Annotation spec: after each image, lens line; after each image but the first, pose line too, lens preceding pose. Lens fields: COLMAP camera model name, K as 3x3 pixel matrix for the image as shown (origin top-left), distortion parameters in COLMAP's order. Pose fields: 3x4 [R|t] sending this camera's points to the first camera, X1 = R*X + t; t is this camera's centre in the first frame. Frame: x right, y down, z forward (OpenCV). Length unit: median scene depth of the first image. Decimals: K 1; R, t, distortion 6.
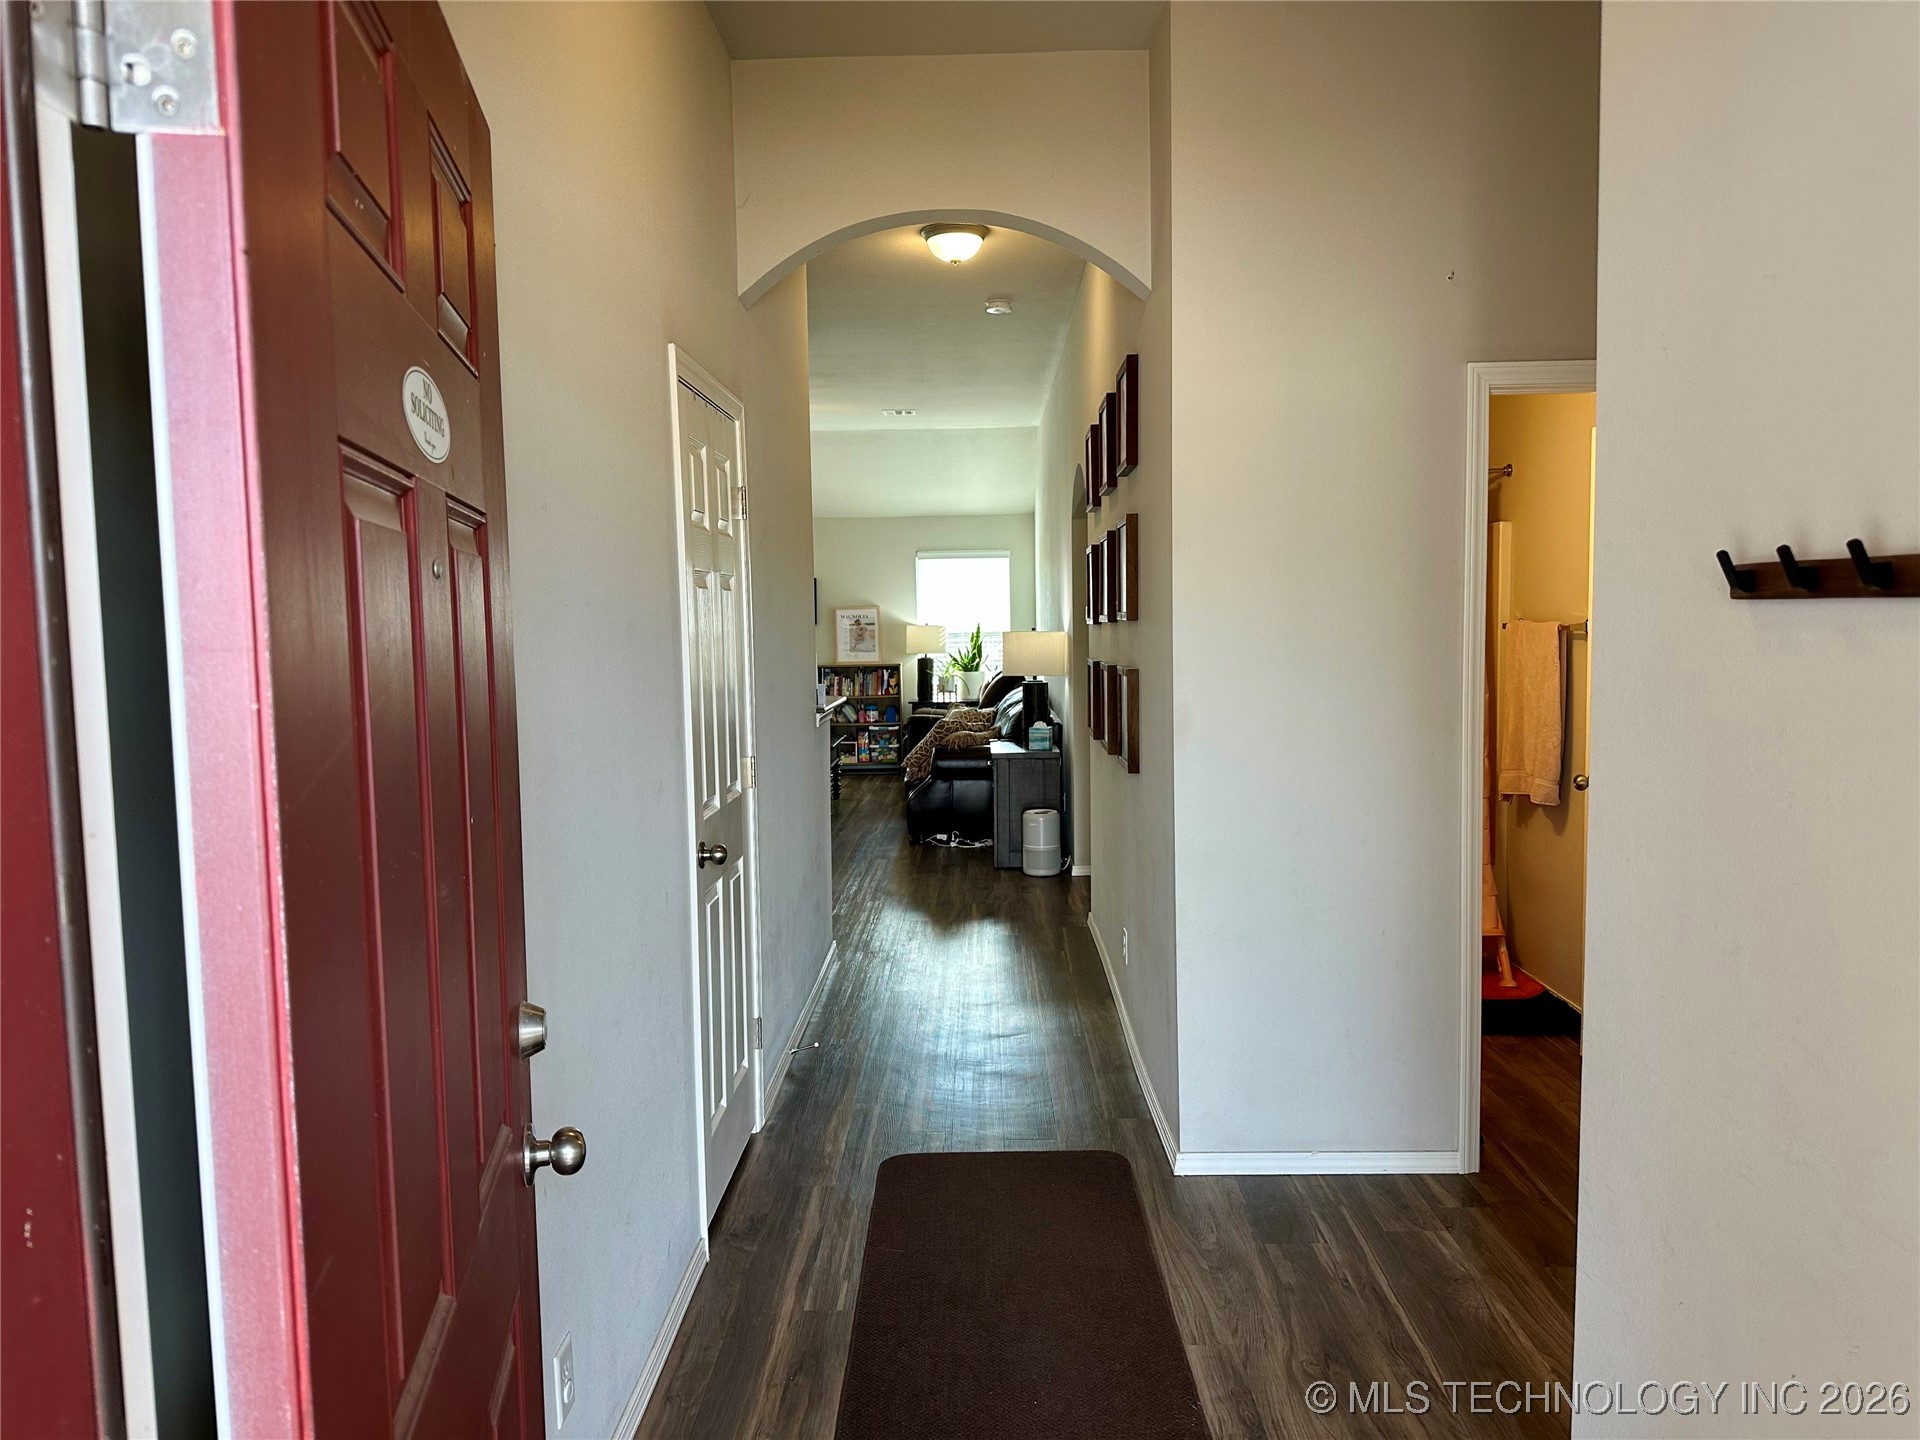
lens RADIAL K [[1366.5, 0, 961.9], [0, 1366.5, 719.9], [0, 0, 1]] dist [0.003230, -0.000223]
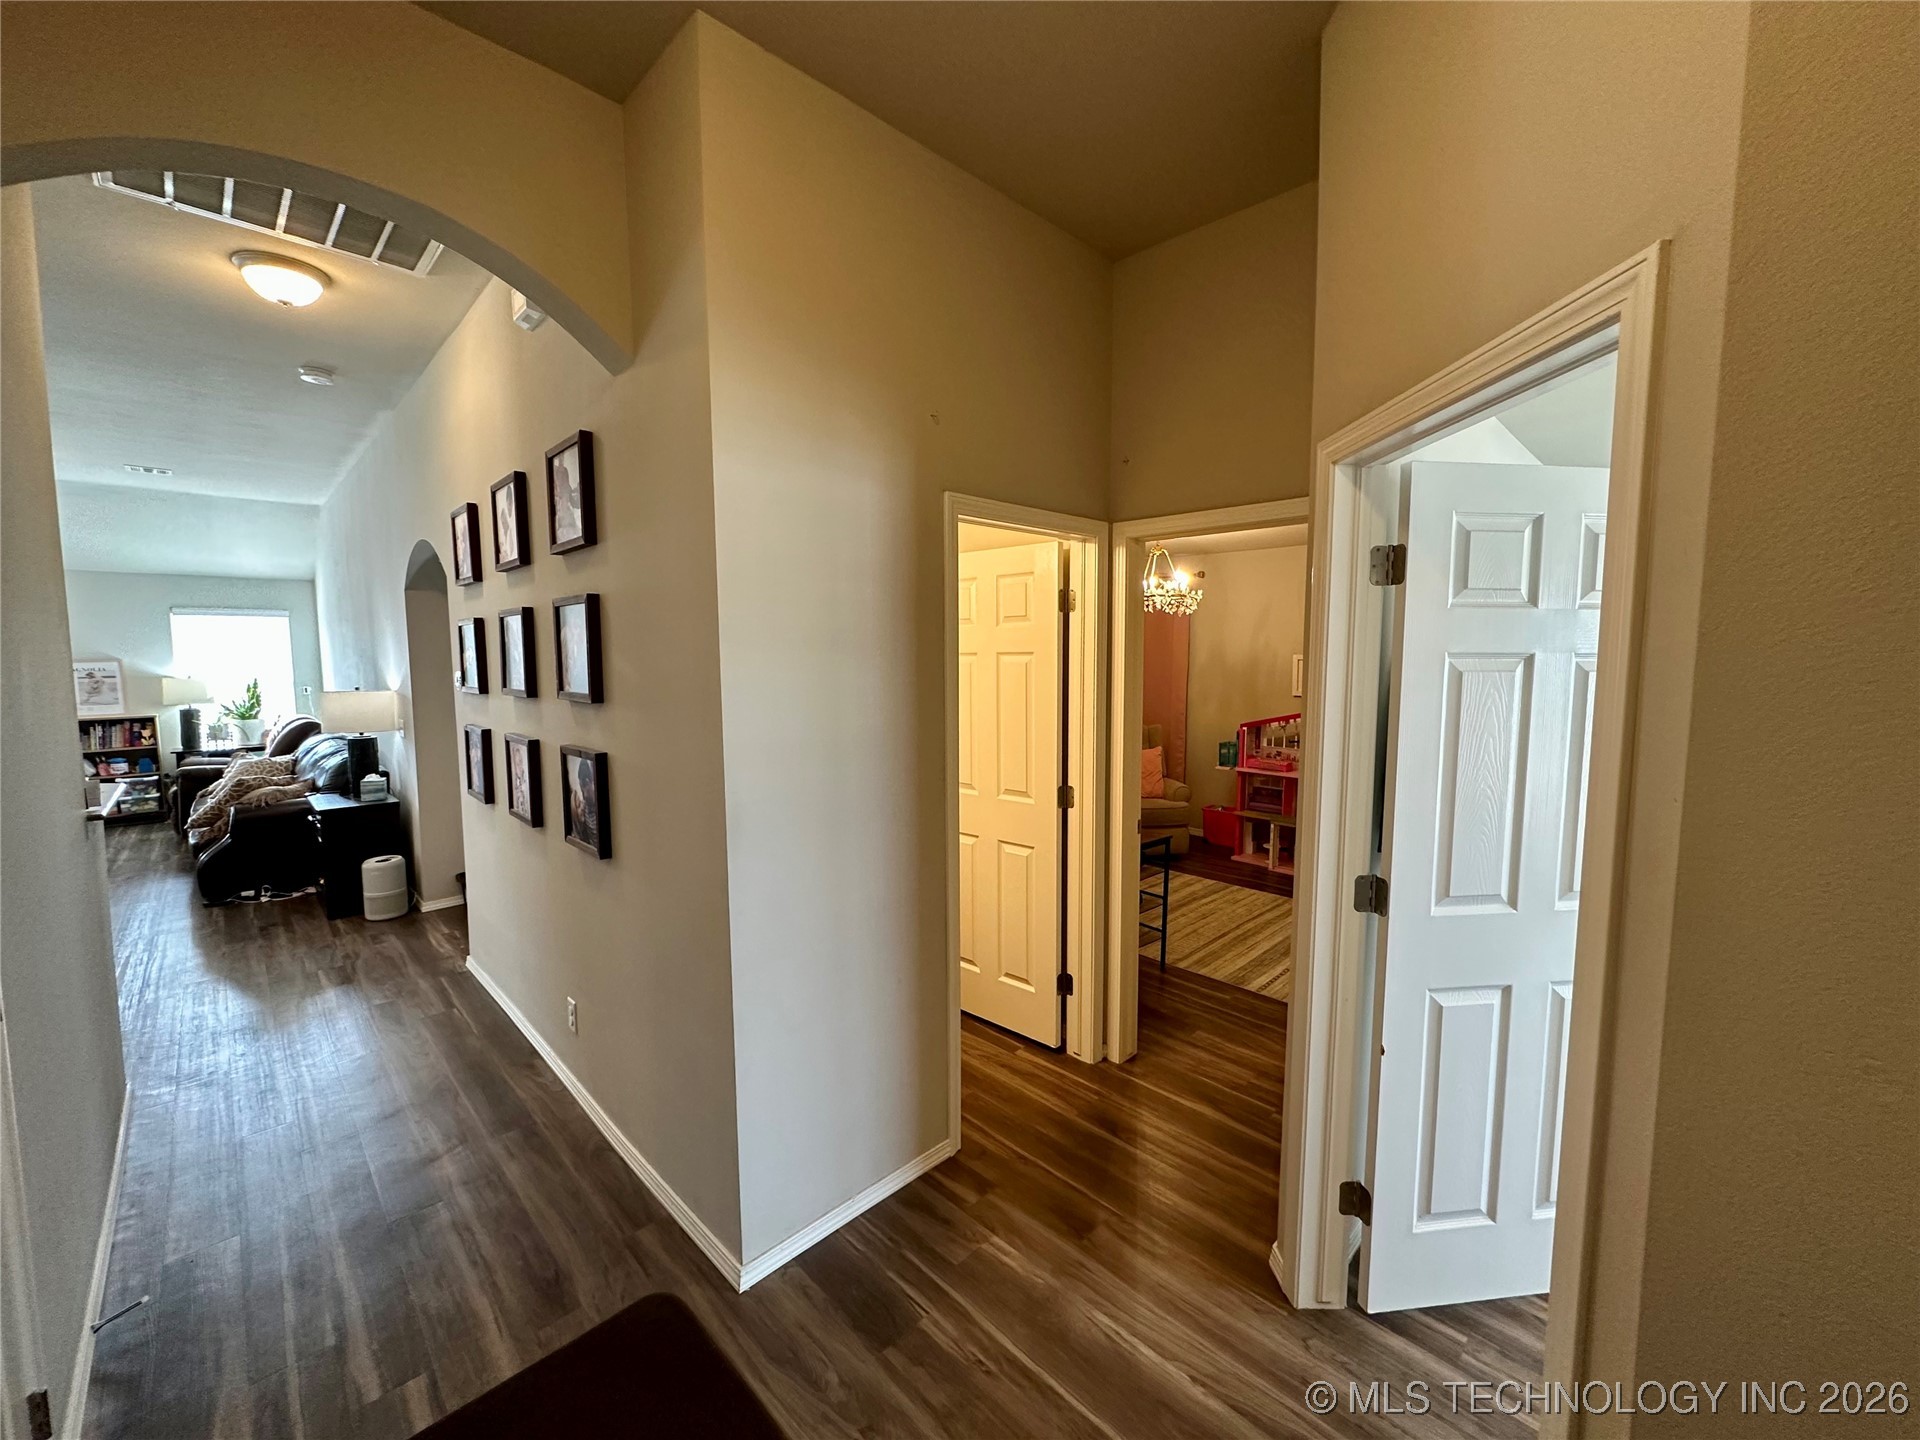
lens RADIAL K [[764.0, 0, 958.0], [0, 764.0, 711.4], [0, 0, 1]] dist [-0.006451, 0.001389]
pose [[0.697680, -0.041845, 0.715186, -0.038310], [0.046019, 0.998849, 0.013549, -0.028131], [-0.714930, 0.023459, 0.698802, 0.191887]]
